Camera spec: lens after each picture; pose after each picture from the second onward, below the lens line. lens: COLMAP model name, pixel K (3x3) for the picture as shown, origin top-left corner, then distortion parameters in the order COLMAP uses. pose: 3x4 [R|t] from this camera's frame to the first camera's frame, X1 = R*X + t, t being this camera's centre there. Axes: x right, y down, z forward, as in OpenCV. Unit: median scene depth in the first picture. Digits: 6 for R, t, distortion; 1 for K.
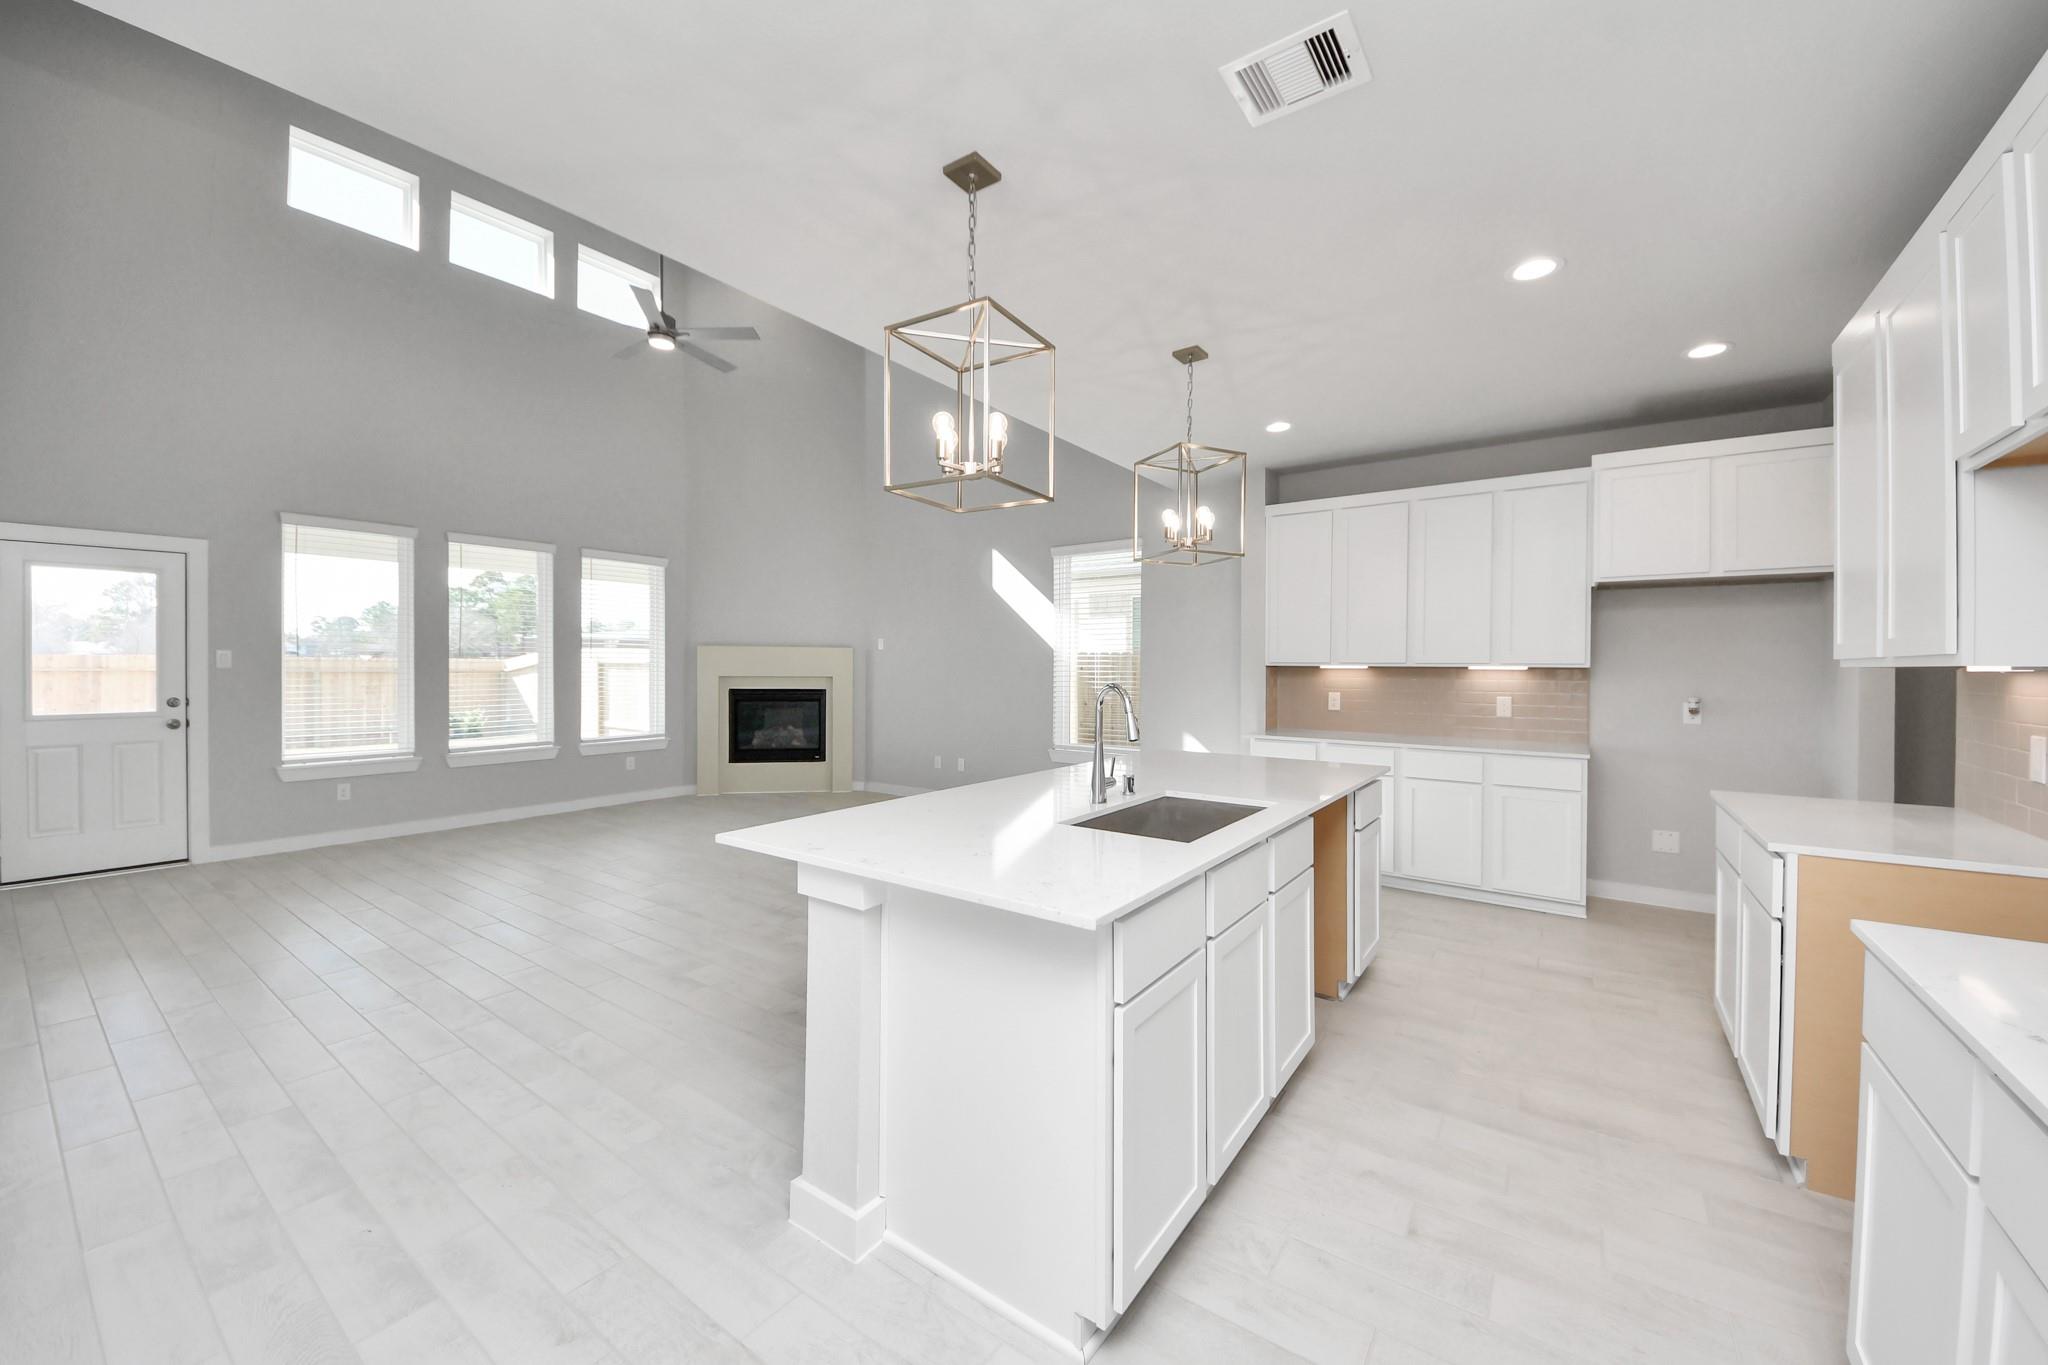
lens RADIAL K [[787.6, 0, 1020.8], [0, 787.6, 671.2], [0, 0, 1]] dist [-0.002188, -0.000810]
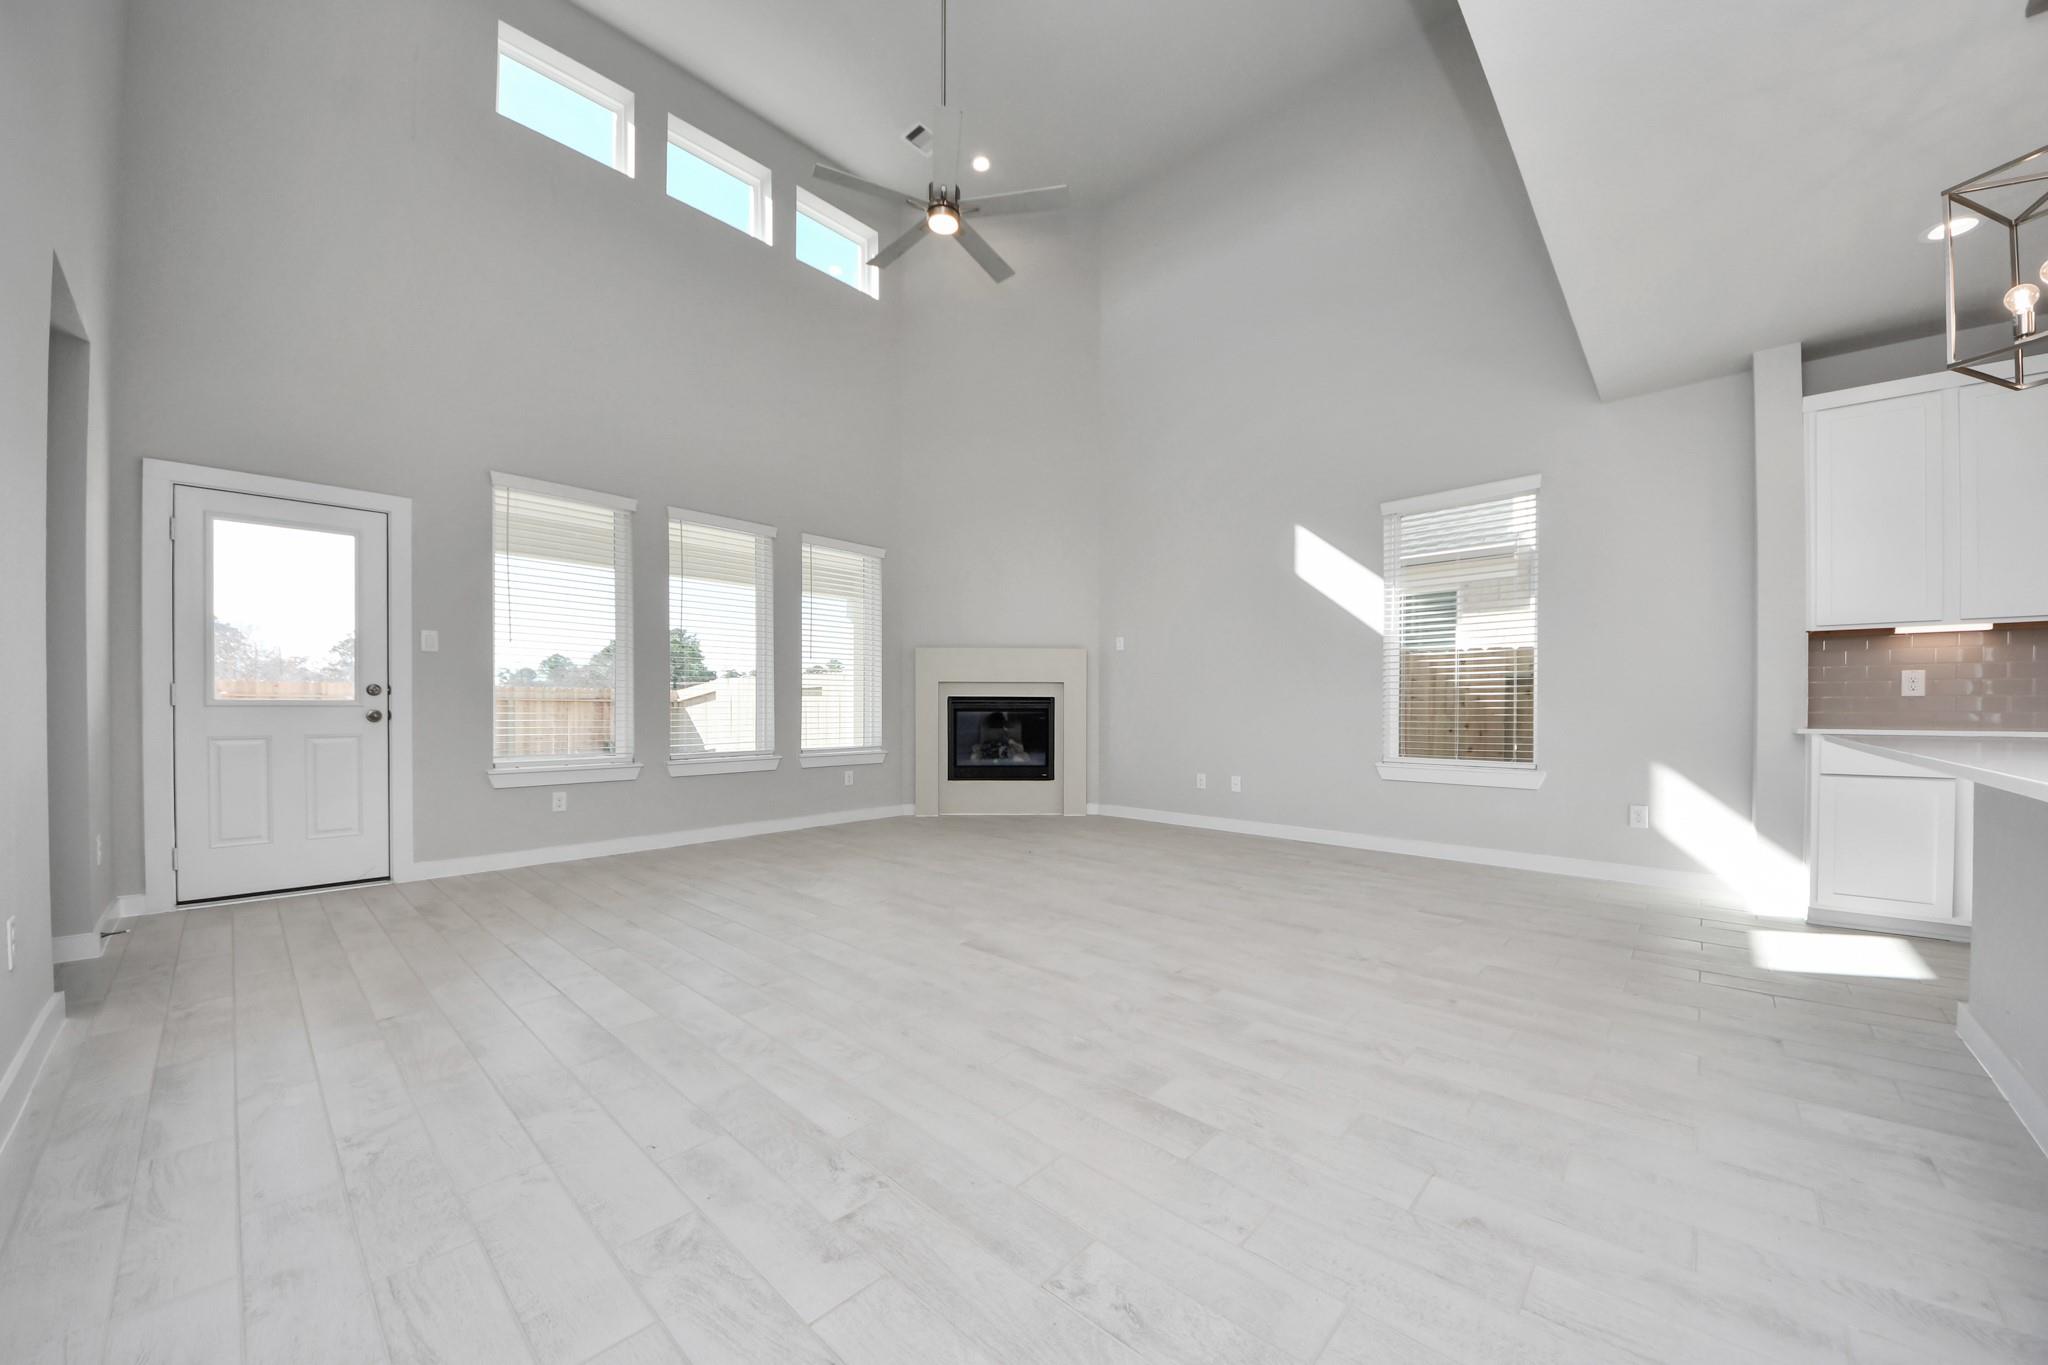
lens RADIAL K [[728.2, 0, 1020.4], [0, 728.2, 712.3], [0, 0, 1]] dist [0.002863, -0.000082]
pose [[0.993635, -0.001972, -0.112629, -0.275742], [0.001285, 0.999980, -0.006173, 0.062950], [0.112639, 0.005989, 0.993618, 0.273287]]
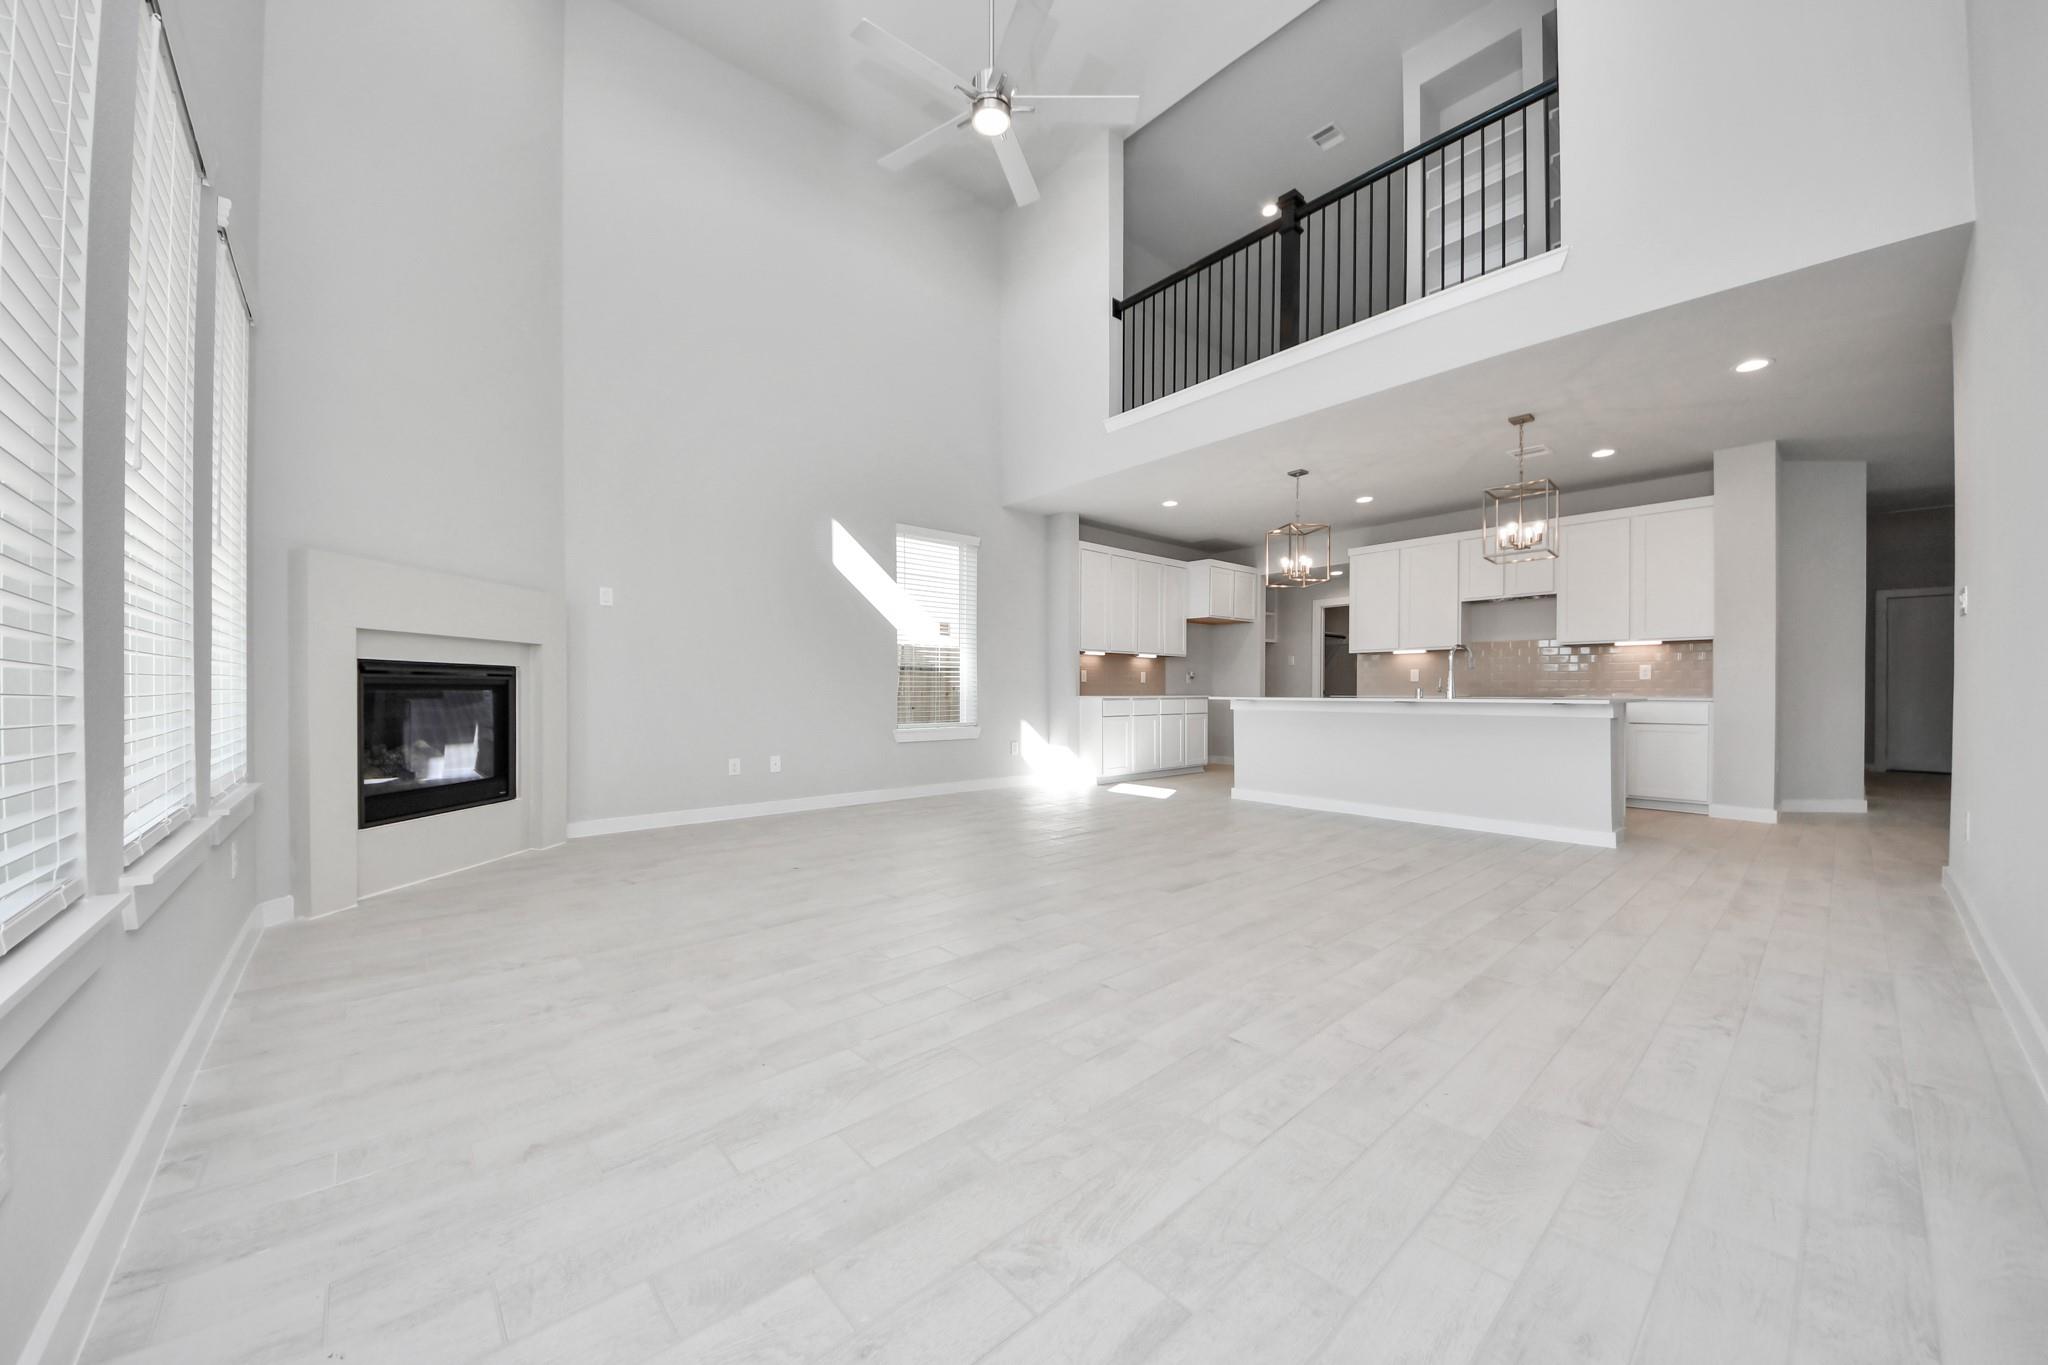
lens RADIAL K [[732.2, 0, 1026.1], [0, 732.2, 689.8], [0, 0, 1]] dist [0.016448, -0.000113]
pose [[0.199865, -0.002870, 0.979819, -0.973911], [0.008265, 0.999965, 0.001243, 0.058560], [-0.979789, 0.007849, 0.199882, 0.775626]]
